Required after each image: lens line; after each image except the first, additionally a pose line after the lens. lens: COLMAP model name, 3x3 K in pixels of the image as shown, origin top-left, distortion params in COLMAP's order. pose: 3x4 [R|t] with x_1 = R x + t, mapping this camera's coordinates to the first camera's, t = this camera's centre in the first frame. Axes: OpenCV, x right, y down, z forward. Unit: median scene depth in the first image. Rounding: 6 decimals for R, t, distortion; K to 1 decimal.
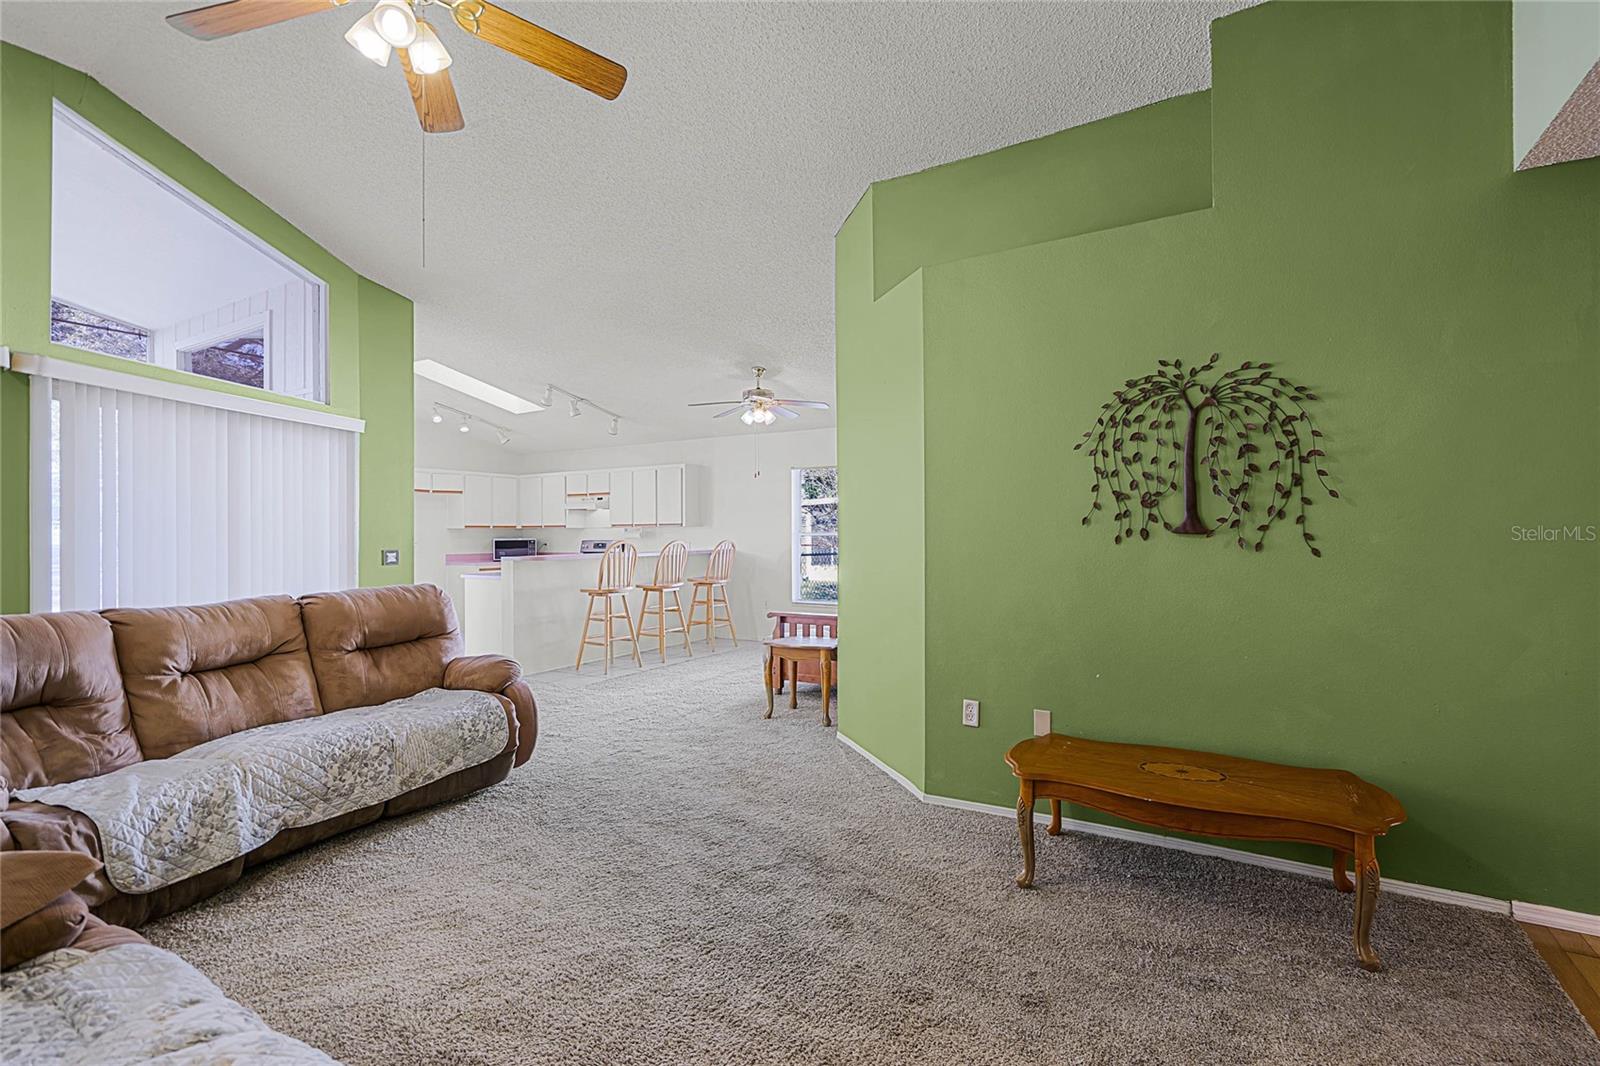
lens RADIAL K [[738.4, 0, 796.2], [0, 738.4, 535.5], [0, 0, 1]] dist [-0.000617, 0.000366]
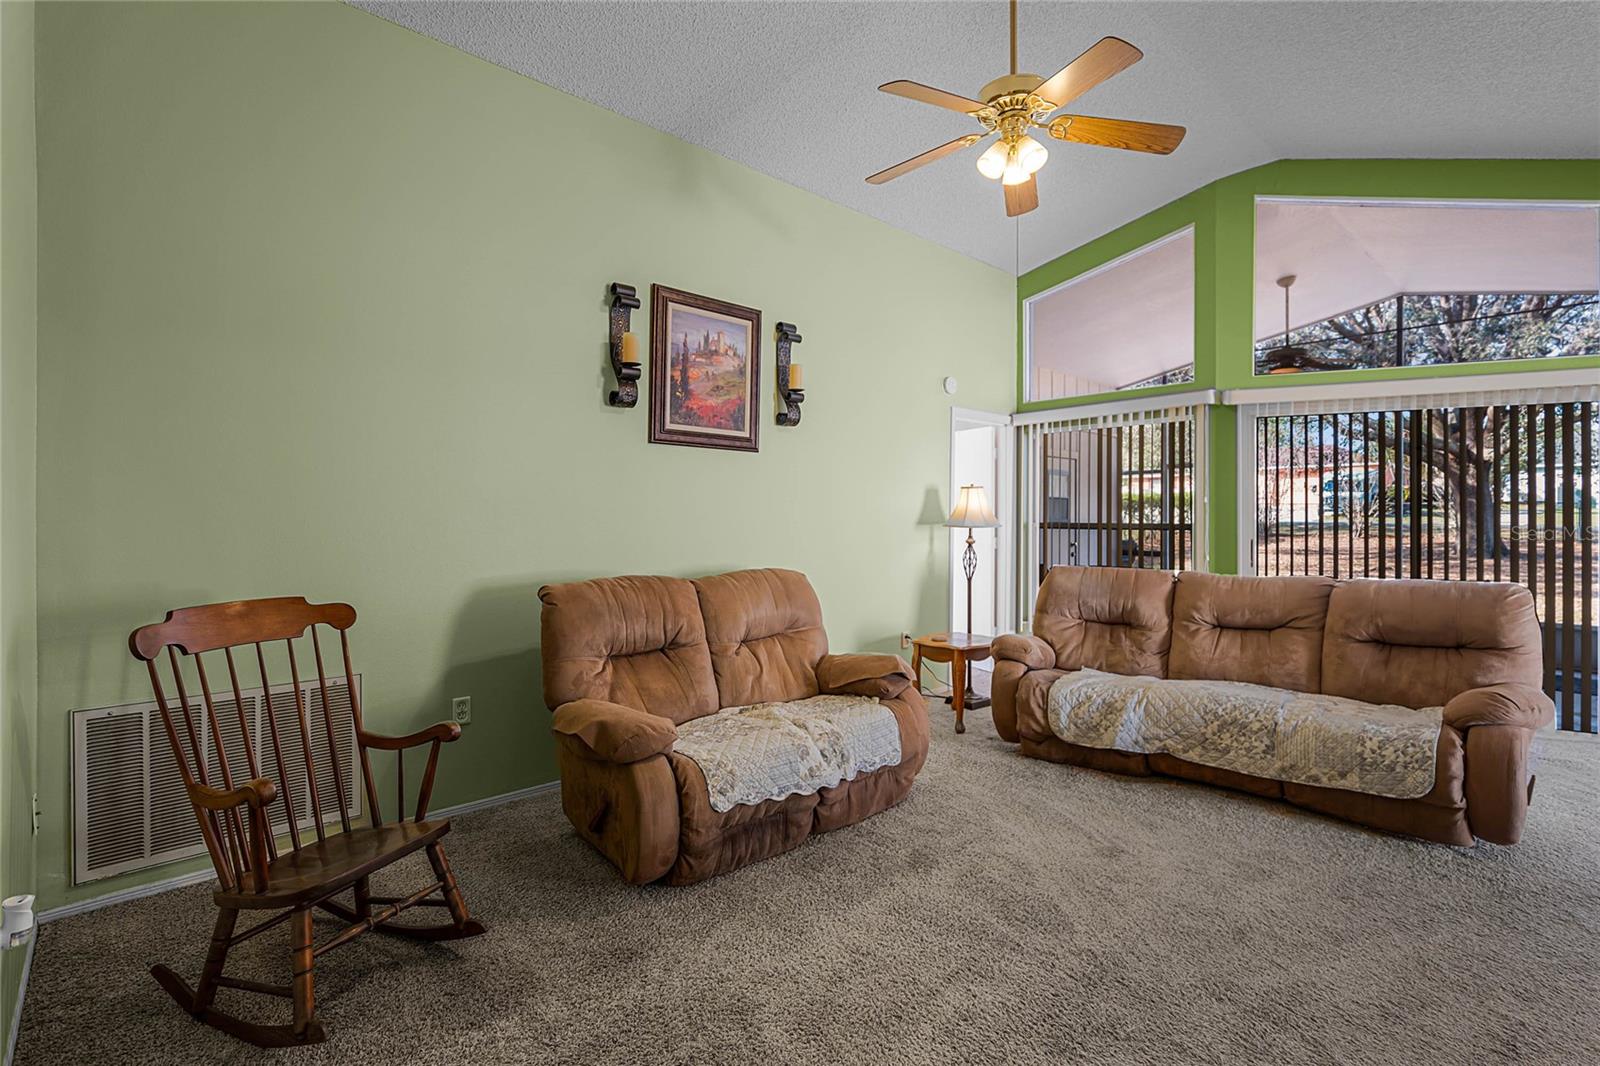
lens RADIAL K [[738.4, 0, 804.2], [0, 738.4, 520.6], [0, 0, 1]] dist [-0.000617, 0.000366]
pose [[-0.276156, 0.009495, -0.961066, 0.625741], [-0.003879, 0.999932, 0.010993, -0.009501], [0.961105, 0.006764, -0.276101, 0.684542]]
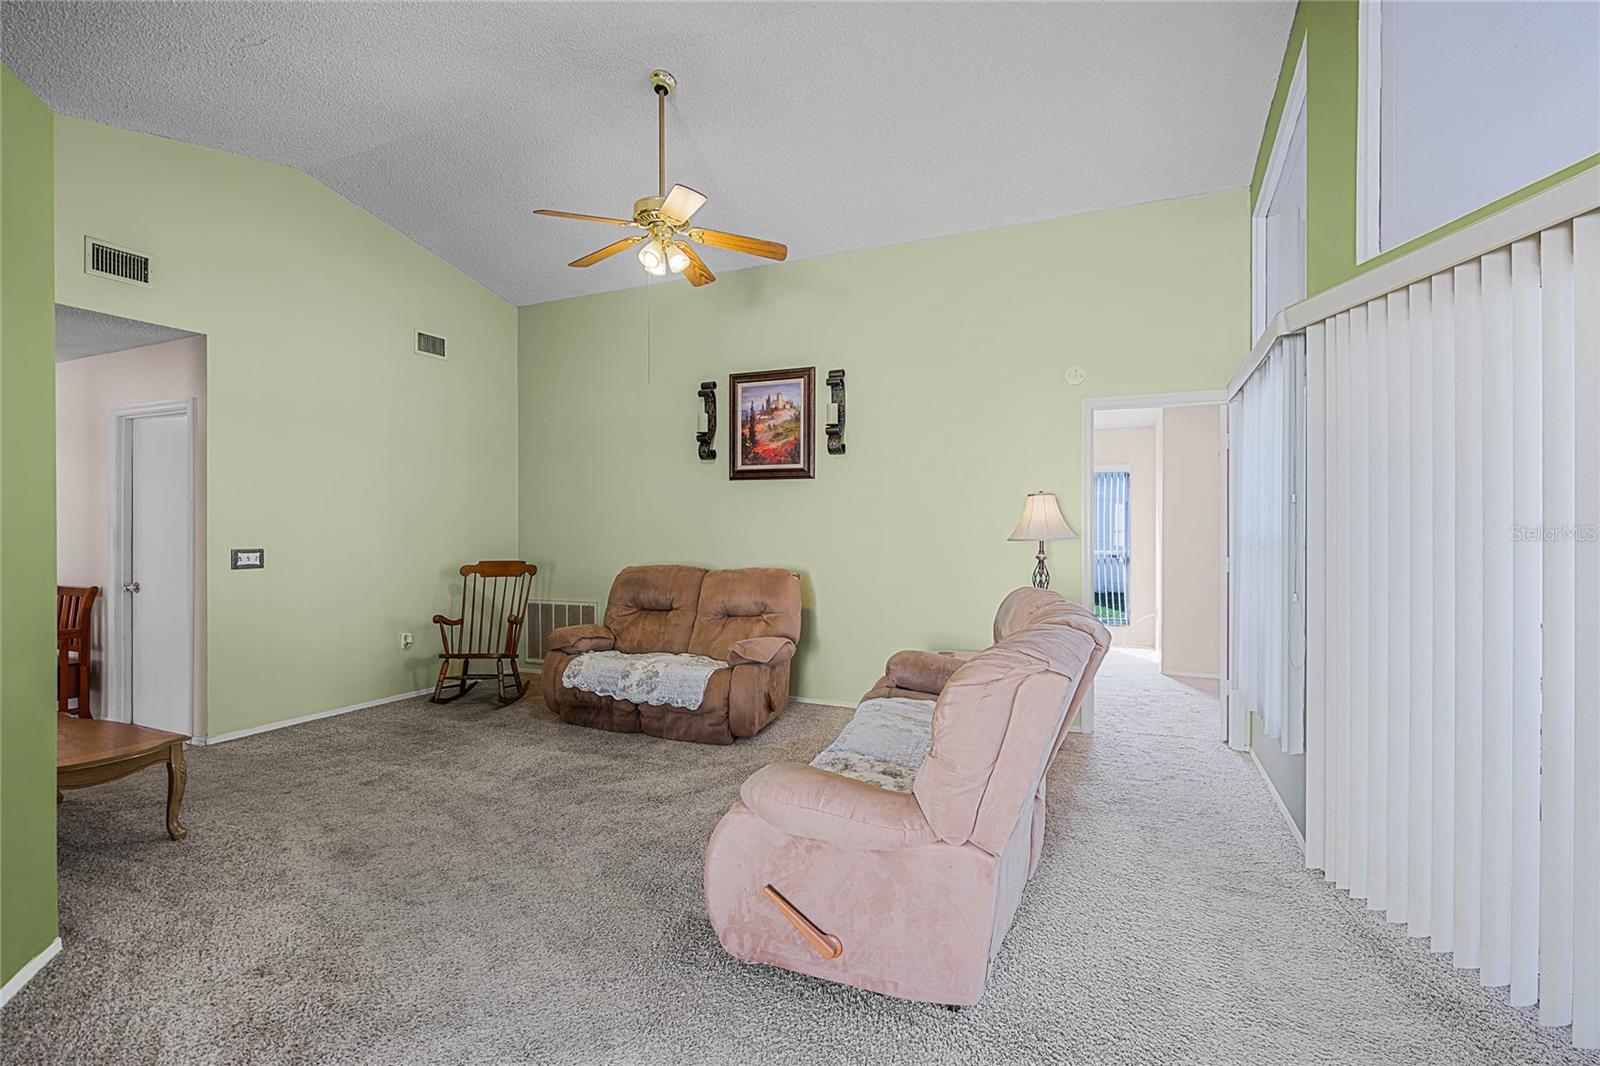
lens RADIAL K [[738.4, 0, 800.2], [0, 738.4, 532.2], [0, 0, 1]] dist [-0.000617, 0.000366]
pose [[-0.992290, 0.006206, -0.123782, -0.451922], [0.005194, 0.999950, 0.008491, -0.009219], [0.123828, 0.007782, -0.992273, 1.982557]]
